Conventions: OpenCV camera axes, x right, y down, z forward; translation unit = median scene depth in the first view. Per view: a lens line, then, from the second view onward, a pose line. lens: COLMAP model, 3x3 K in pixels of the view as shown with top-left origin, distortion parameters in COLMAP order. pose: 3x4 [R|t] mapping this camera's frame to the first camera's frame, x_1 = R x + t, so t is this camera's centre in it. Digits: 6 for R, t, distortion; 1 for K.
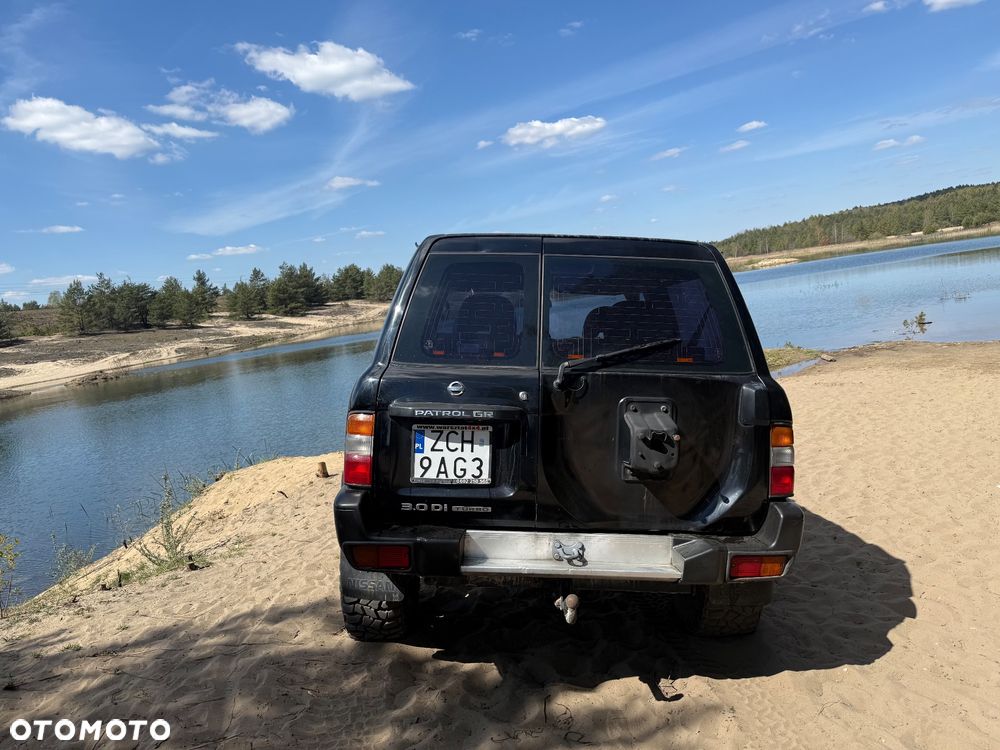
lens RADIAL K [[706.0, 0, 502.4], [0, 706.0, 380.0], [0, 0, 1]] dist [0.036435, -0.042633]
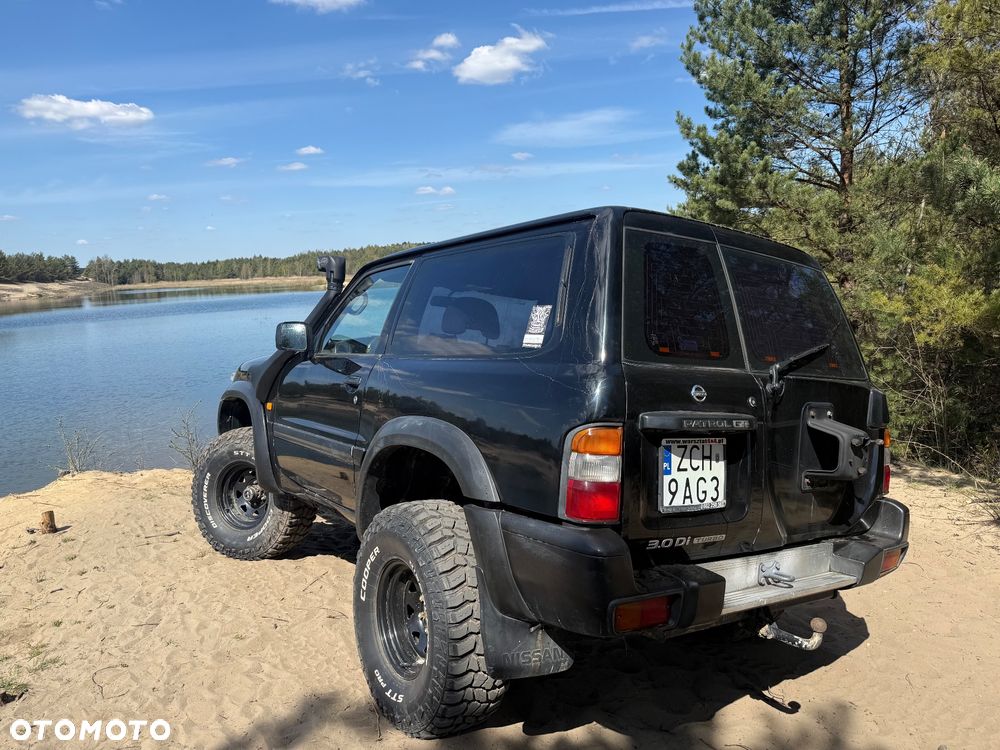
lens RADIAL K [[706.0, 0, 490.3], [0, 706.0, 389.2], [0, 0, 1]] dist [0.036435, -0.042633]
pose [[0.830015, 0.005007, 0.557719, -0.710103], [0.001337, 0.999939, -0.010966, 0.015055], [-0.557739, 0.009848, 0.829958, 0.439509]]
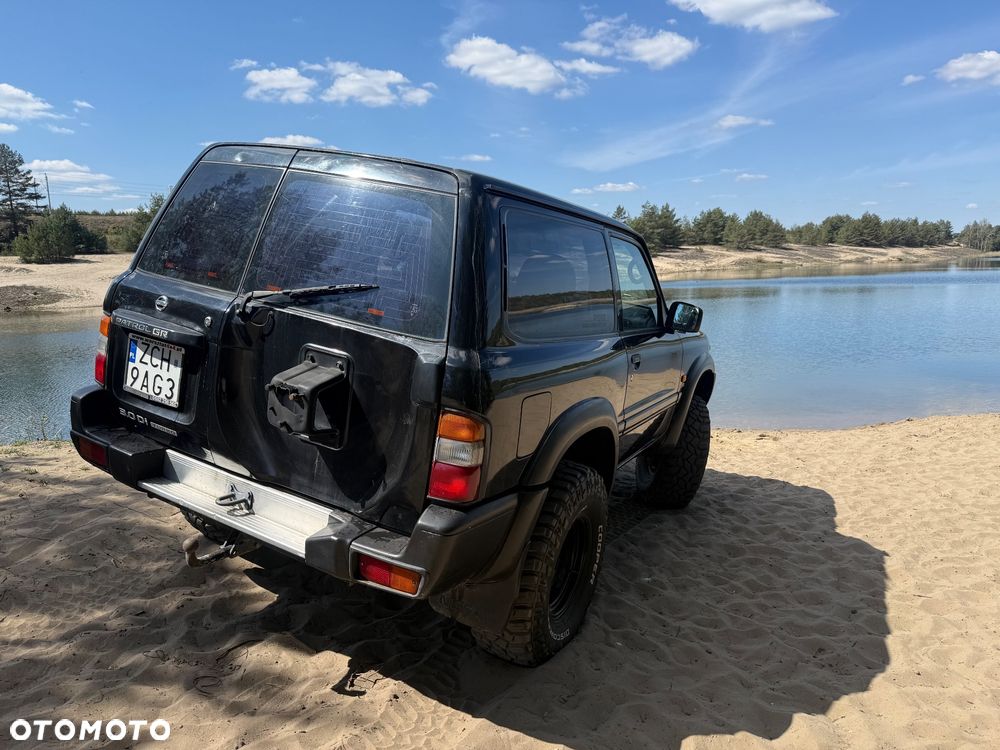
lens RADIAL K [[706.0, 0, 500.6], [0, 706.0, 382.4], [0, 0, 1]] dist [0.036435, -0.042633]
pose [[0.871103, 0.195003, -0.450725, 0.778011], [-0.157483, 0.980237, 0.119730, -0.069979], [0.465164, -0.033315, 0.884597, 0.343218]]
